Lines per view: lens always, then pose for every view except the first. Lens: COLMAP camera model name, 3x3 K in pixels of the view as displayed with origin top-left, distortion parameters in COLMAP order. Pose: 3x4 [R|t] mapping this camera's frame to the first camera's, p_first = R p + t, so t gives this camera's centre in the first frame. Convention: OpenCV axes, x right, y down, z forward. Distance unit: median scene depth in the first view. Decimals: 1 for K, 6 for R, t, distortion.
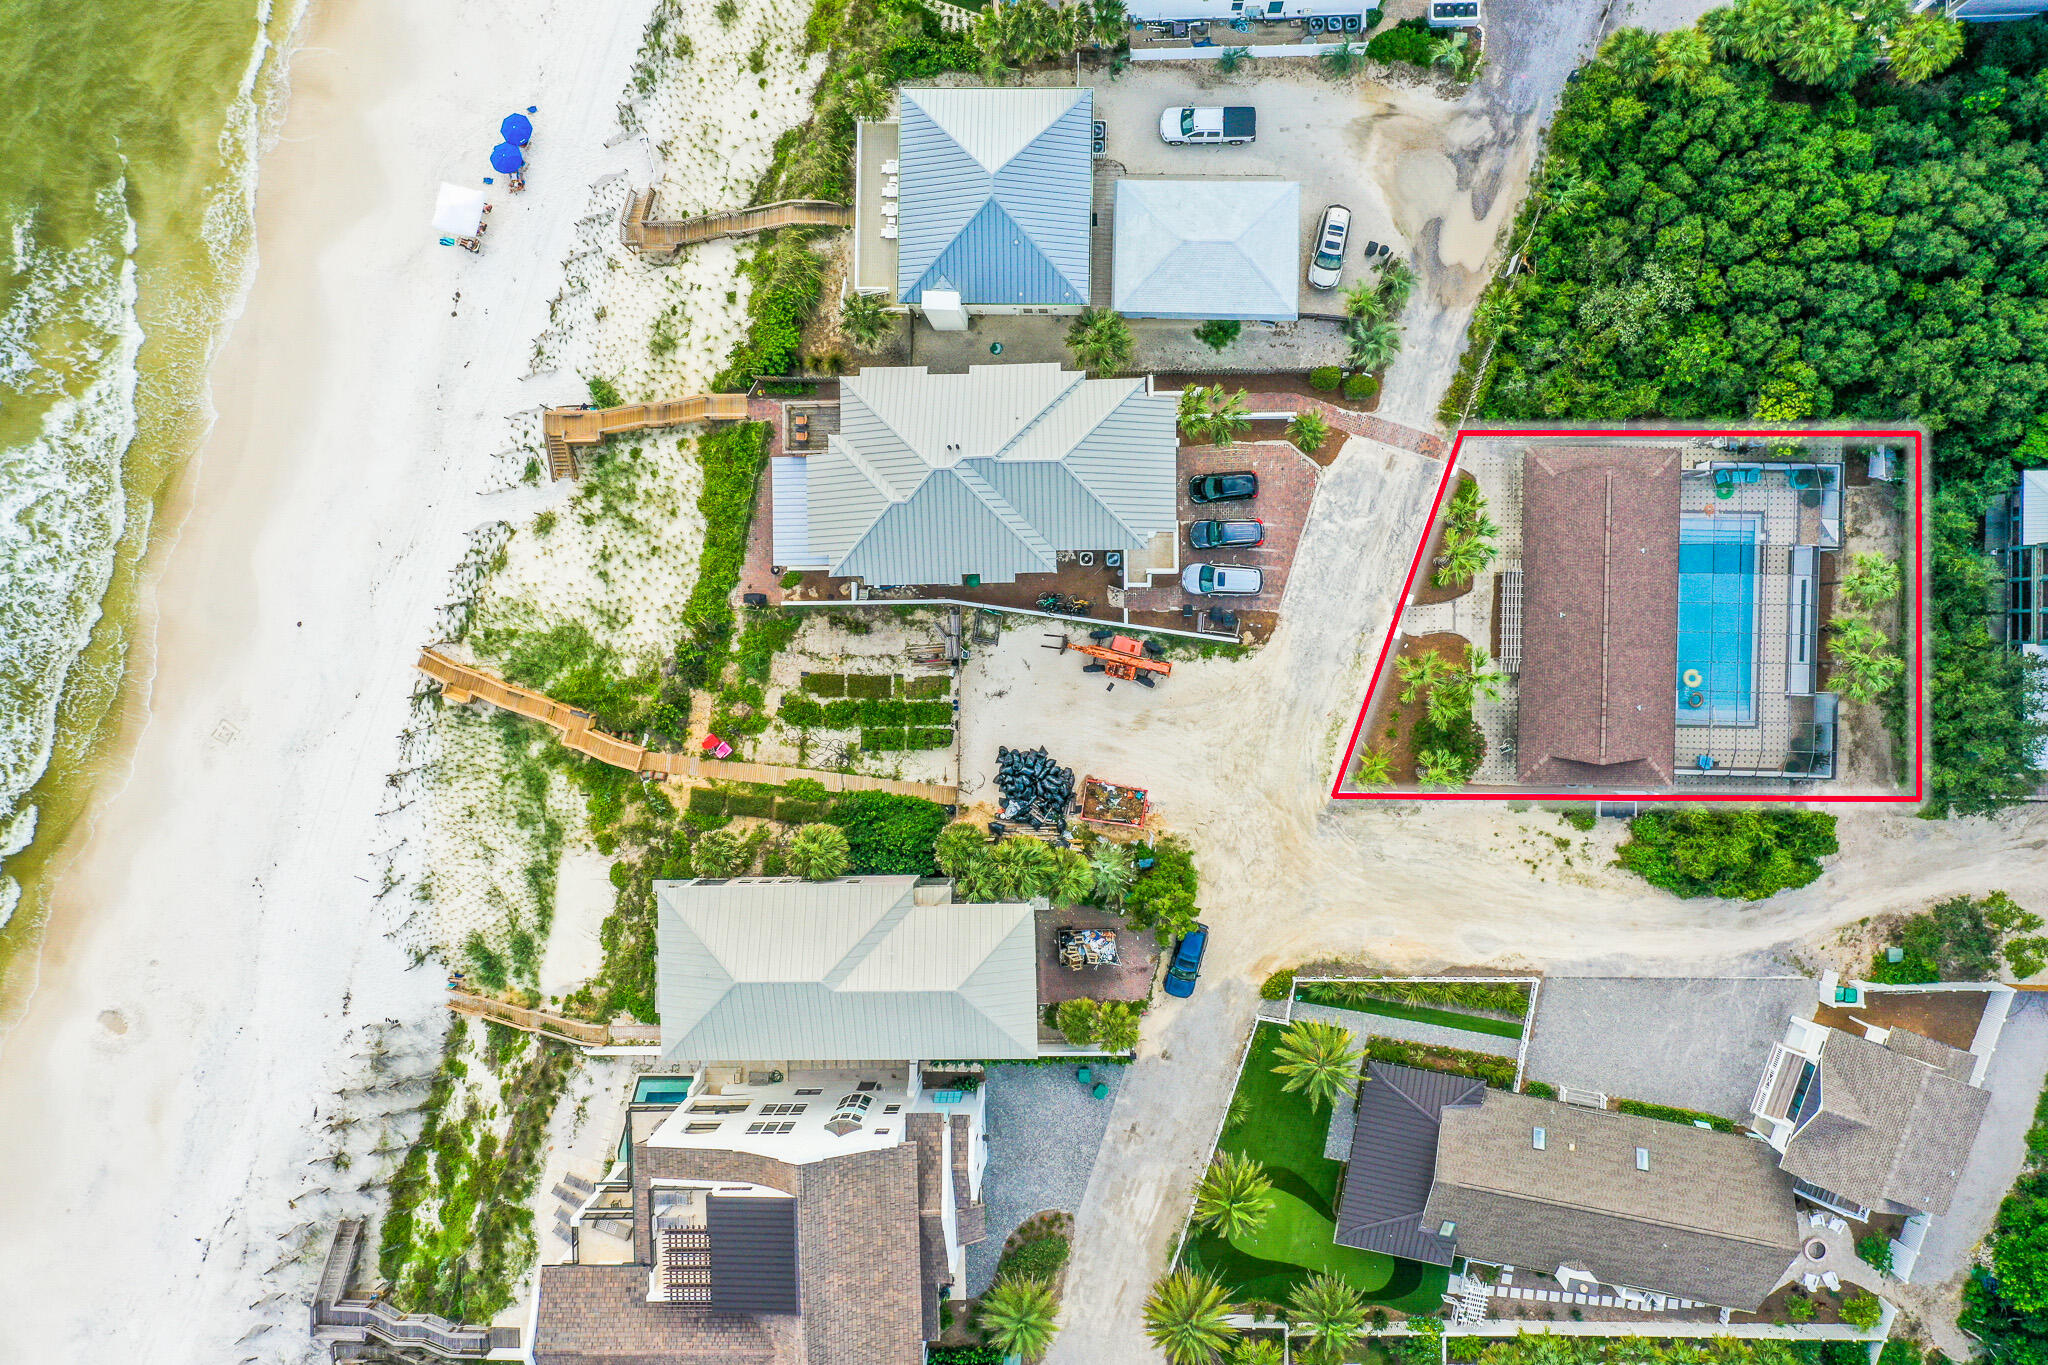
lens RADIAL K [[1635.0, 0, 1024.0], [0, 1635.0, 682.5], [0, 0, 1]] dist [-0.000935, -0.006935]
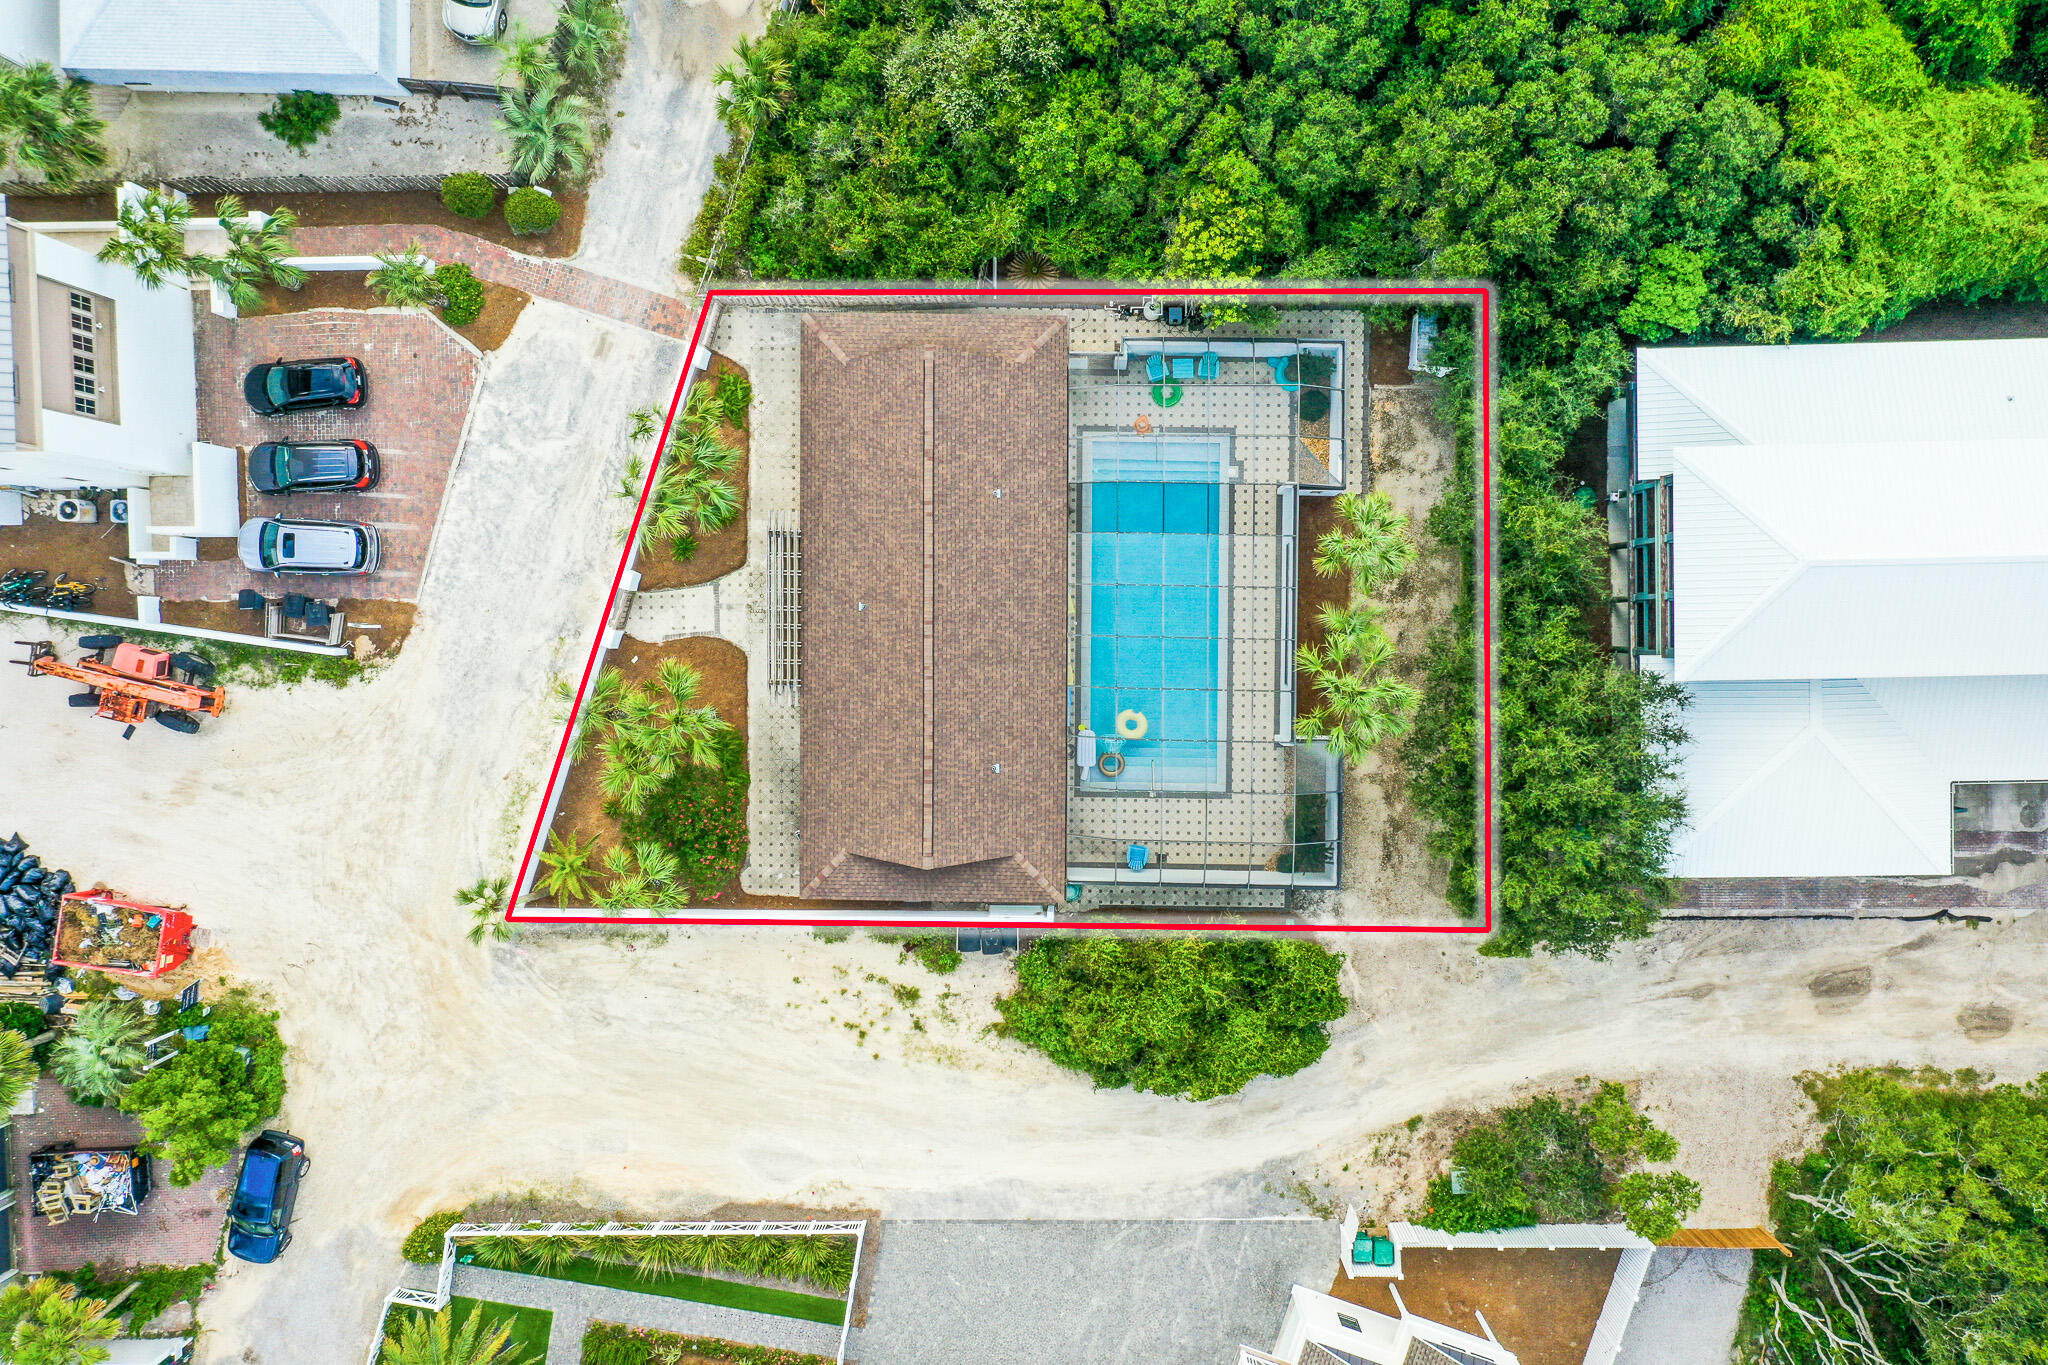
lens RADIAL K [[1690.0, 0, 1024.7], [0, 1690.0, 668.5], [0, 0, 1]] dist [-0.000355, -0.005087]
pose [[0.999442, -0.003947, 0.033171, 0.357844], [0.003978, 0.999992, -0.000876, -0.018389], [-0.033167, 0.001008, 0.999449, 0.397757]]
